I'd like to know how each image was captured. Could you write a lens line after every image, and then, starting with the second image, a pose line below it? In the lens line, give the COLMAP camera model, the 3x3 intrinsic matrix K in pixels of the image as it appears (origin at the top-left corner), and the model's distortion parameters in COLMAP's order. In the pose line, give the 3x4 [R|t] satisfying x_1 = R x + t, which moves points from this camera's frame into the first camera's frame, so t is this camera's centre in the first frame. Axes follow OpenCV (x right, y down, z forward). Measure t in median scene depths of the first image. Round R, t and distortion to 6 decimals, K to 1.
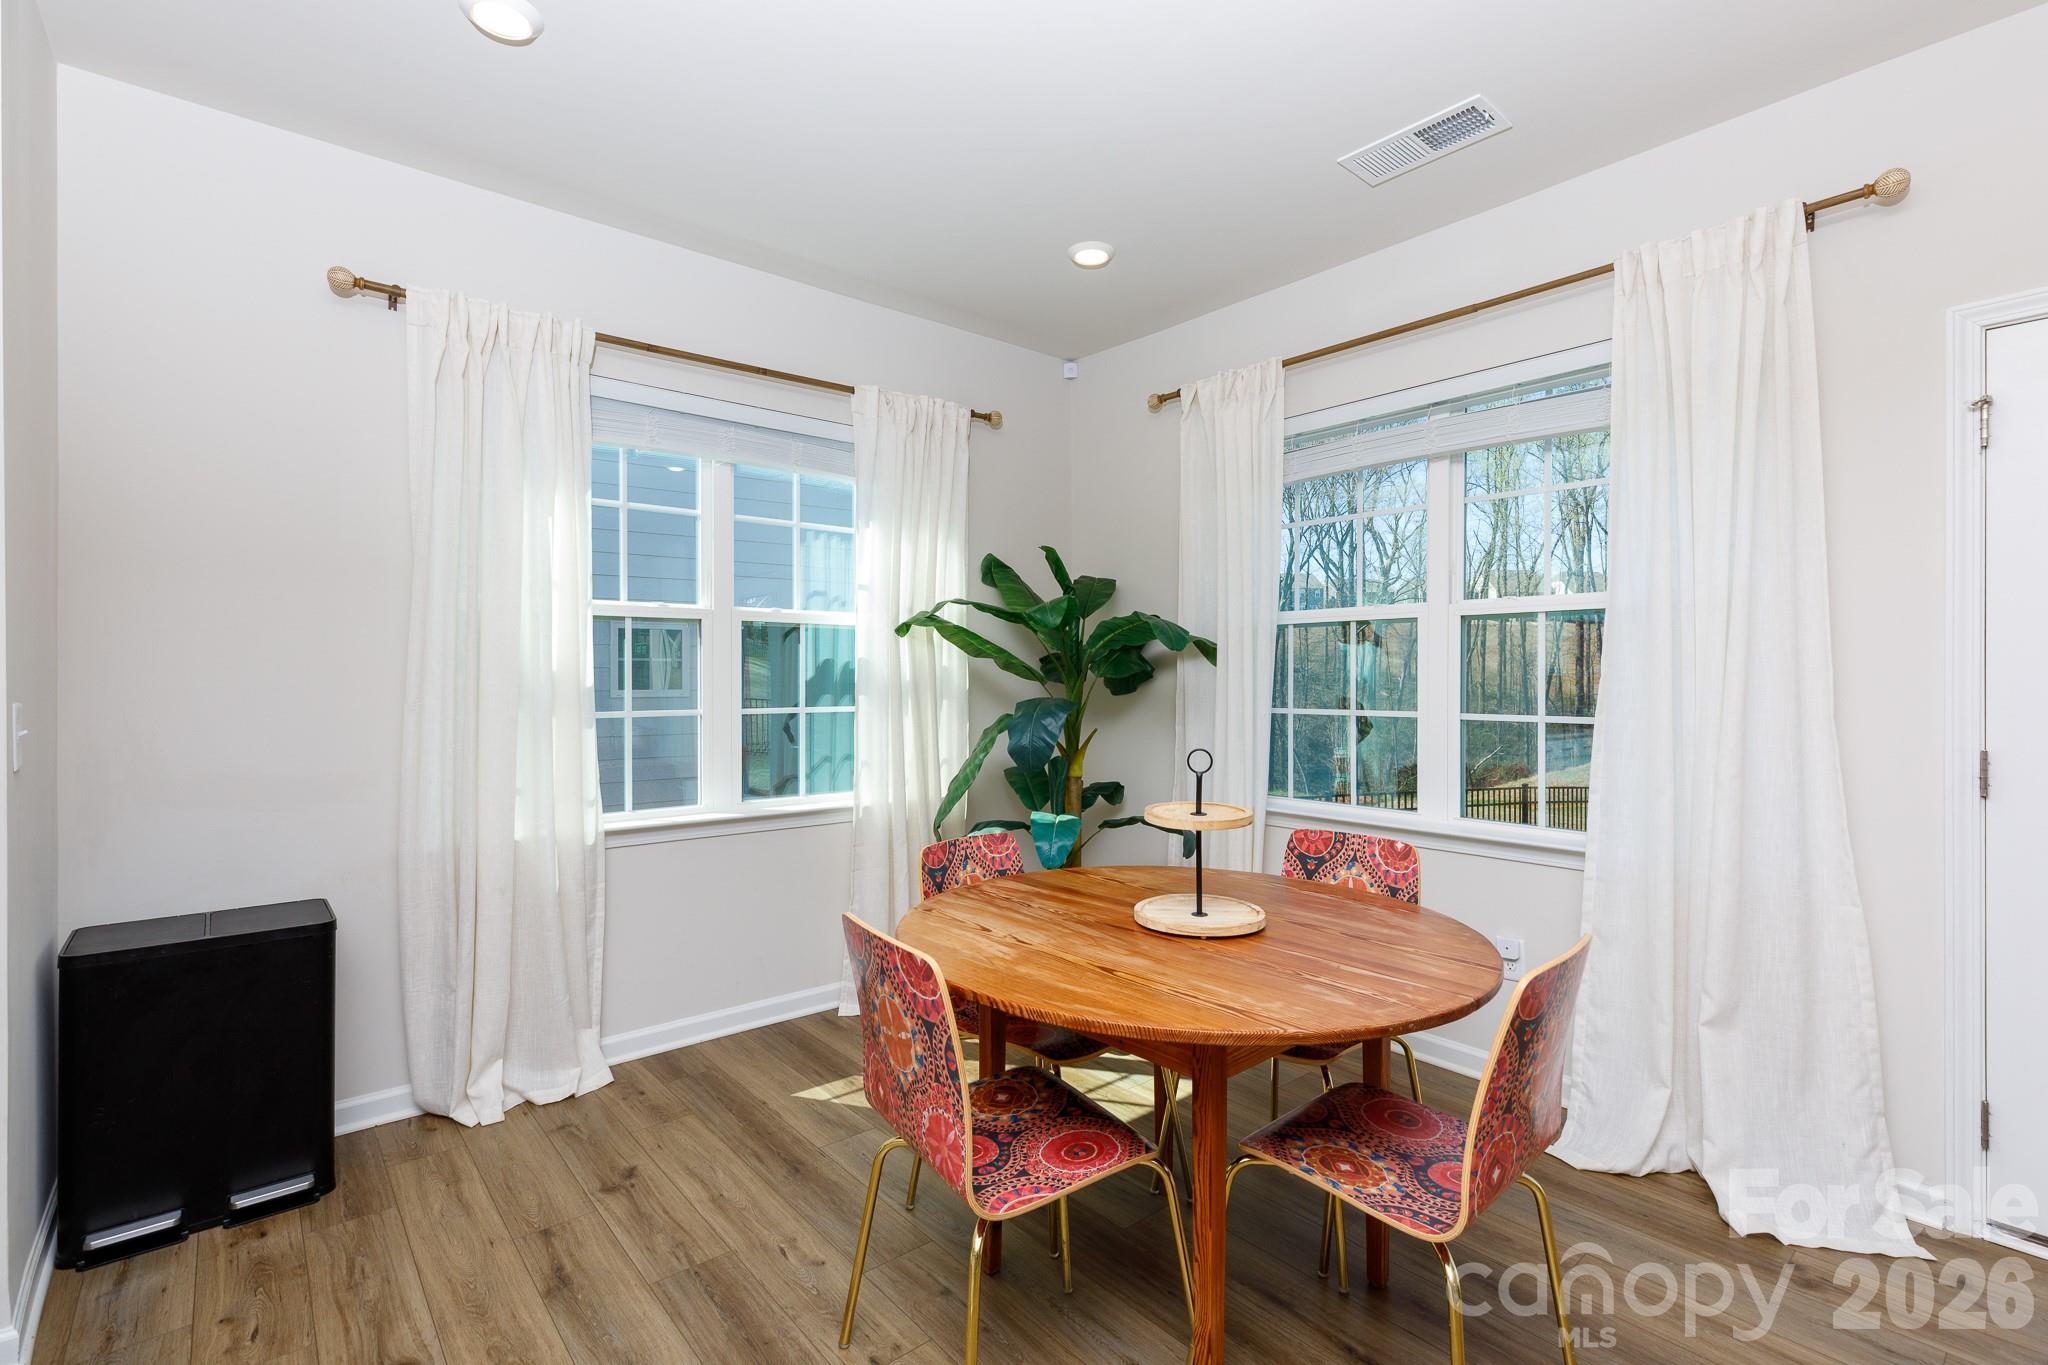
lens RADIAL K [[929.8, 0, 1040.3], [0, 929.8, 689.5], [0, 0, 1]] dist [-0.000230, 0.001727]
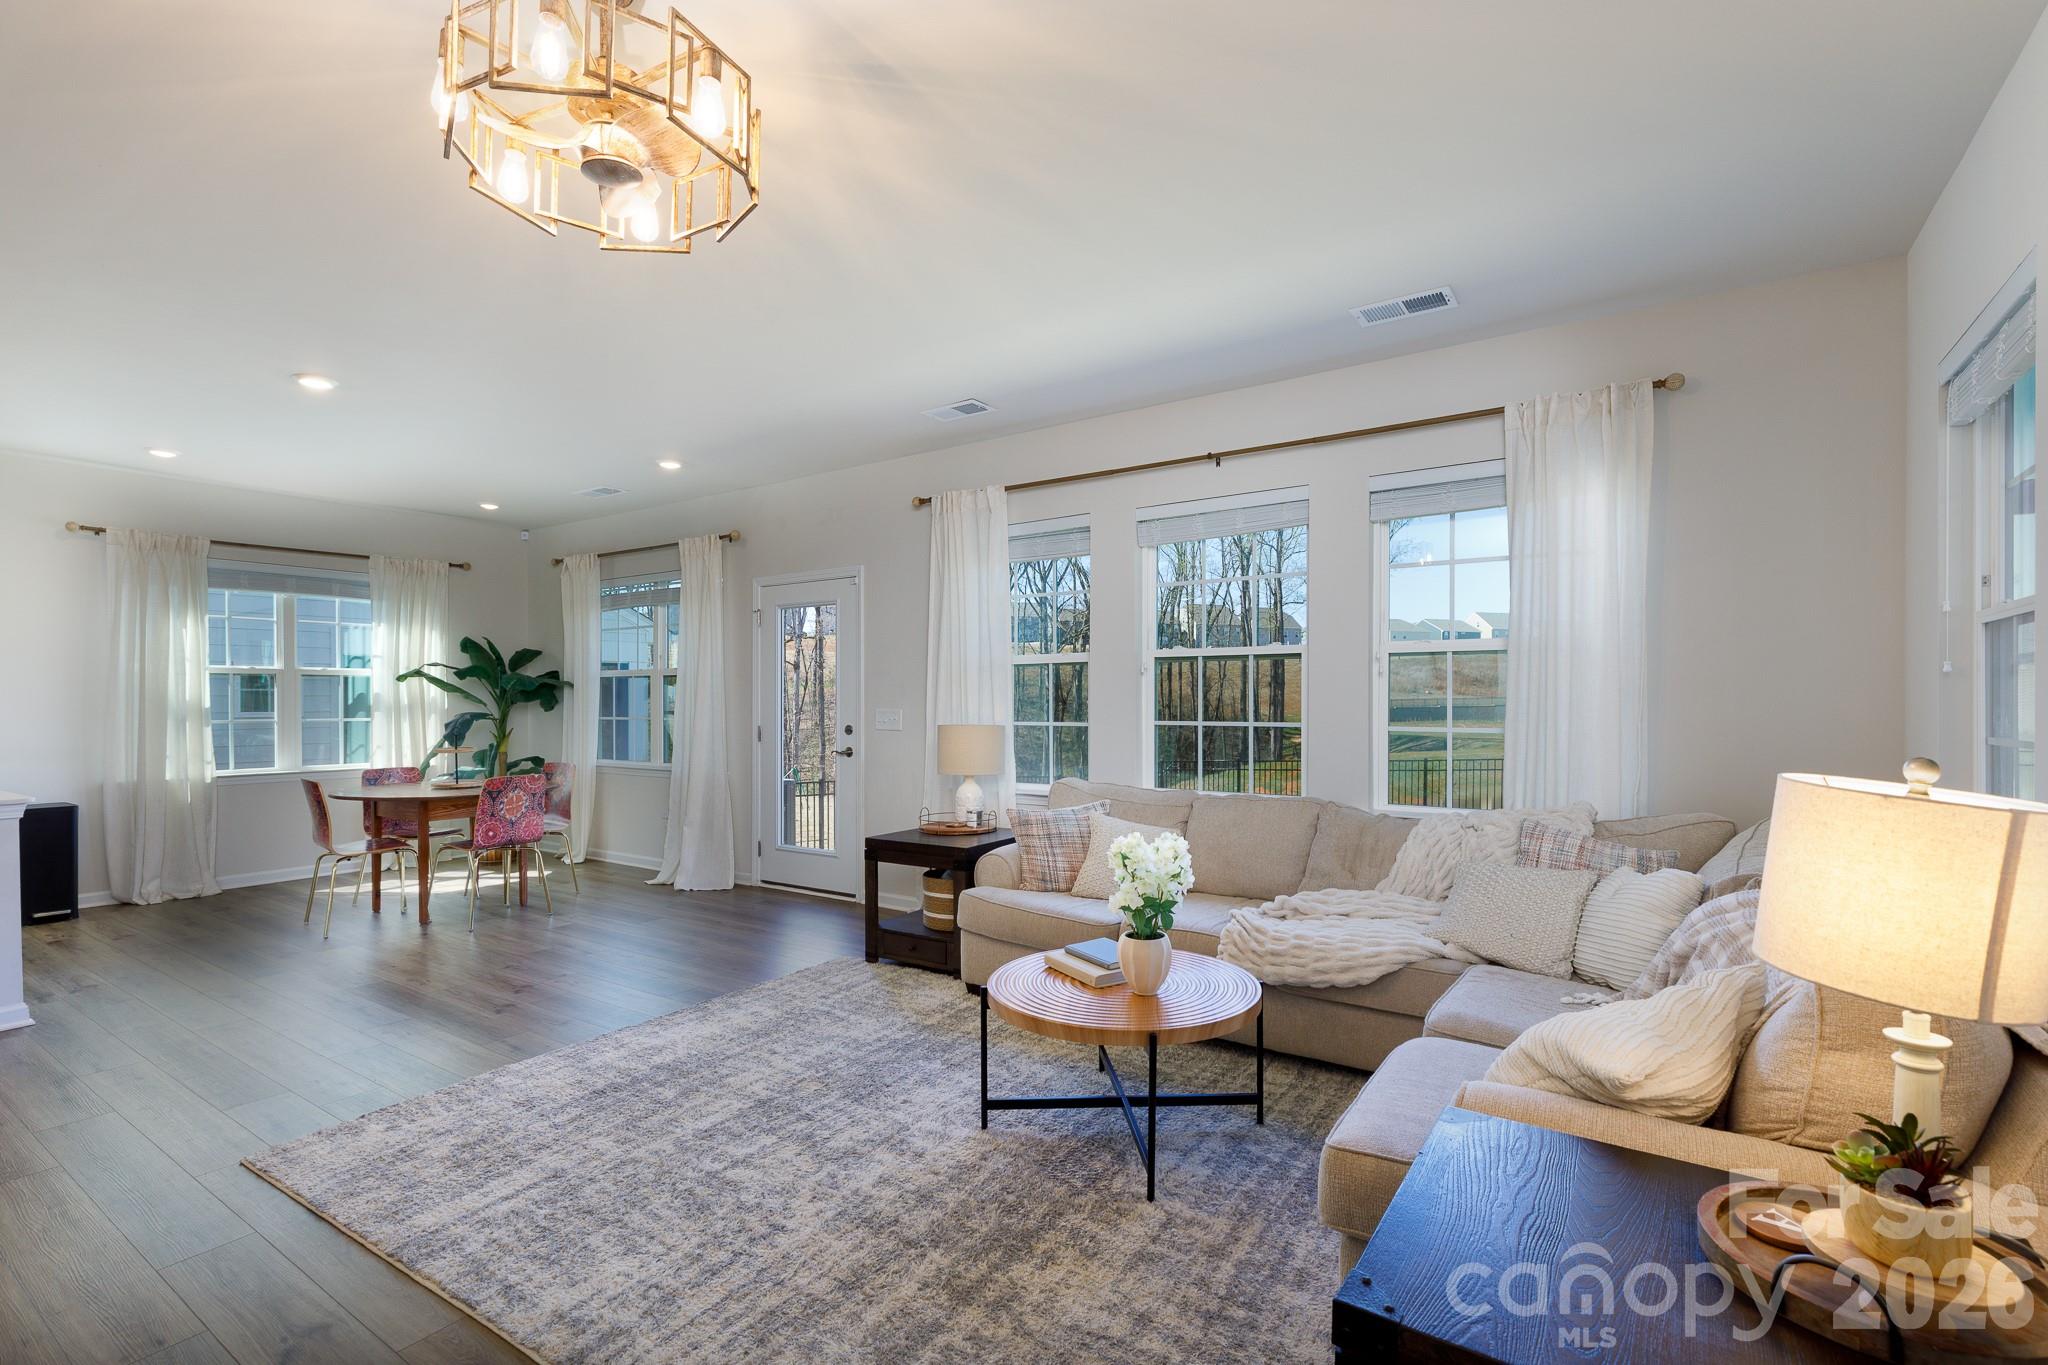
lens RADIAL K [[929.8, 0, 1051.4], [0, 929.8, 697.2], [0, 0, 1]] dist [-0.000230, 0.001727]
pose [[0.960611, -0.004161, 0.277865, 0.647137], [0.005053, 0.999984, -0.002494, -0.012669], [-0.277850, 0.003800, 0.960617, -1.317086]]
